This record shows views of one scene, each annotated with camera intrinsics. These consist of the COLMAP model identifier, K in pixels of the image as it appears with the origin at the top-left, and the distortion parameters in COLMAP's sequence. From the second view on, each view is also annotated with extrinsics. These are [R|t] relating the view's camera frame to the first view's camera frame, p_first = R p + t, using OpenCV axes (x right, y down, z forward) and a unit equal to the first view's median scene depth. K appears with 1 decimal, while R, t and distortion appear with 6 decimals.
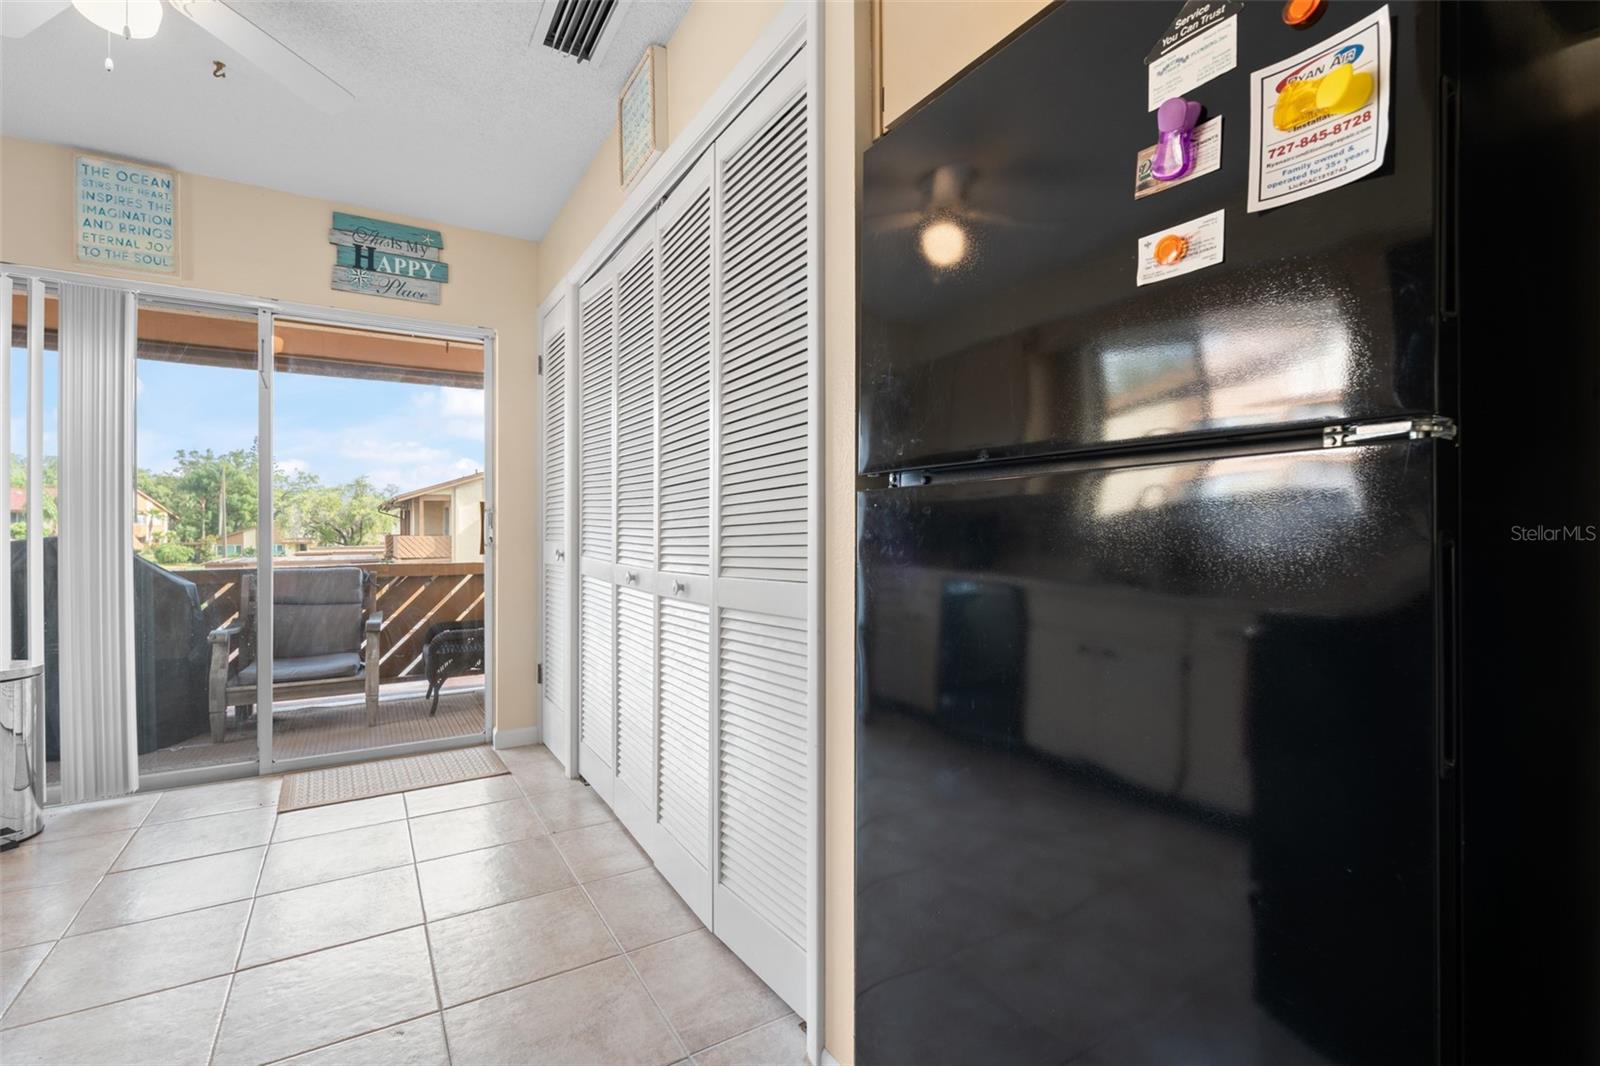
lens RADIAL K [[727.5, 0, 799.0], [0, 727.5, 534.4], [0, 0, 1]] dist [-0.003978, 0.001321]
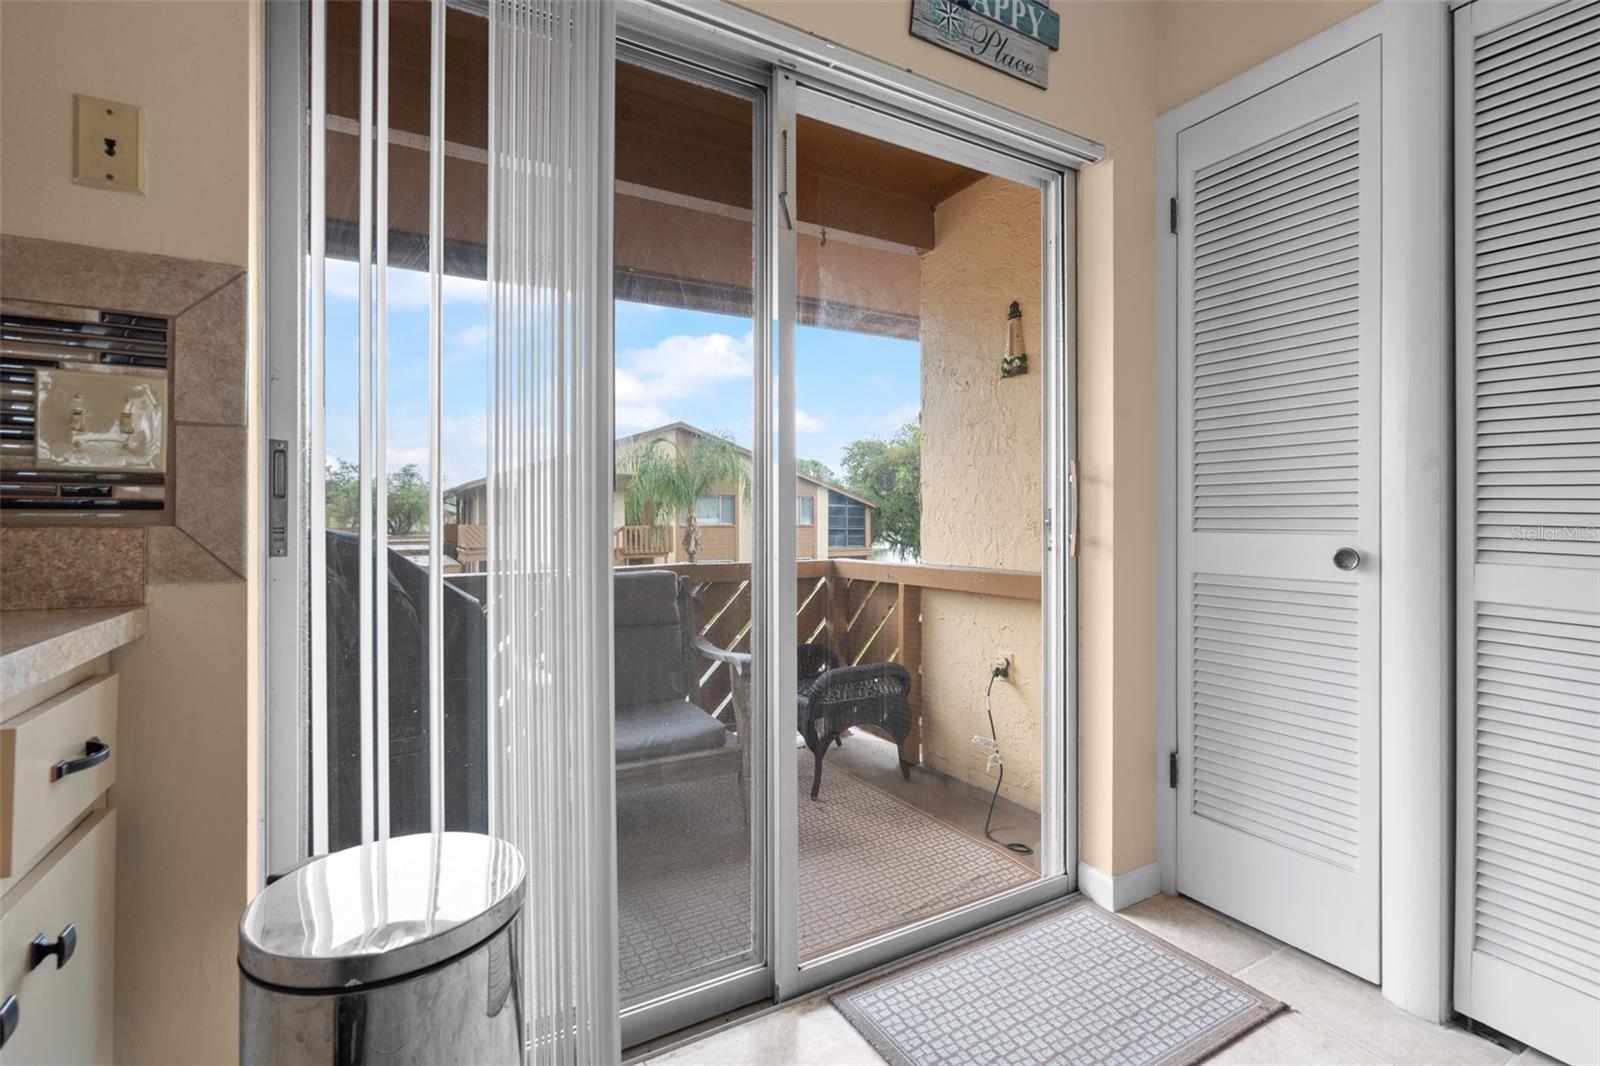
lens RADIAL K [[727.5, 0, 803.5], [0, 727.5, 523.7], [0, 0, 1]] dist [-0.003978, 0.001321]
pose [[0.999802, -0.002924, -0.019673, -0.672807], [0.002933, 0.999996, 0.000449, 0.001608], [0.019672, -0.000507, 0.999806, 0.469835]]
